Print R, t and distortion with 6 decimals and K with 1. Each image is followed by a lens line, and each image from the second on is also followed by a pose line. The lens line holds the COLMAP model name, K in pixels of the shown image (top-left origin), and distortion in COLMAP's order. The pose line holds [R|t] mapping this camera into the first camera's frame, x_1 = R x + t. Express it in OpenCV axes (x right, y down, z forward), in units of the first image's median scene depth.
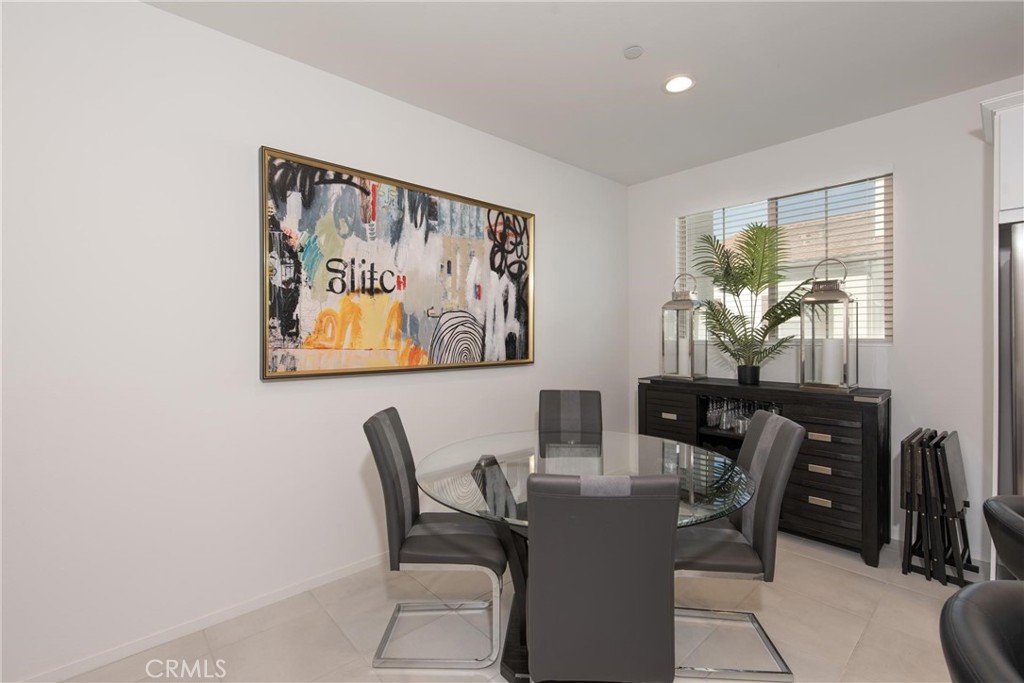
lens RADIAL K [[438.3, 0, 507.7], [0, 438.3, 334.9], [0, 0, 1]] dist [-0.002531, -0.000831]
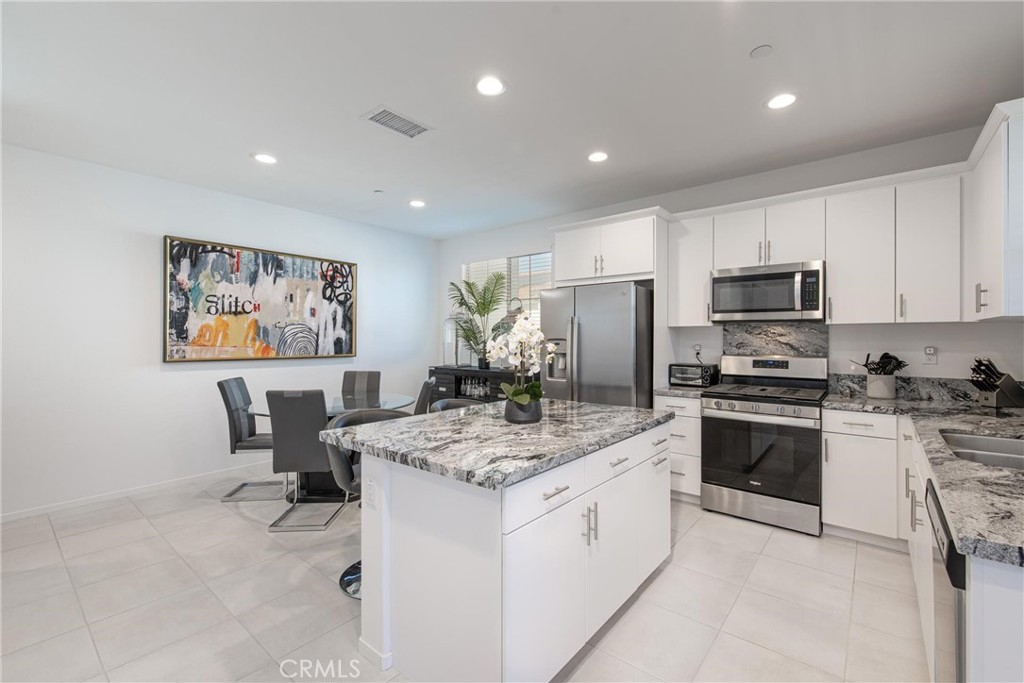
lens RADIAL K [[438.3, 0, 518.8], [0, 438.3, 335.5], [0, 0, 1]] dist [-0.002531, -0.000831]
pose [[0.989373, 0.007686, 0.145199, 0.500615], [-0.006736, 0.999953, -0.007034, -0.006108], [-0.145246, 0.005981, 0.989377, -0.801387]]
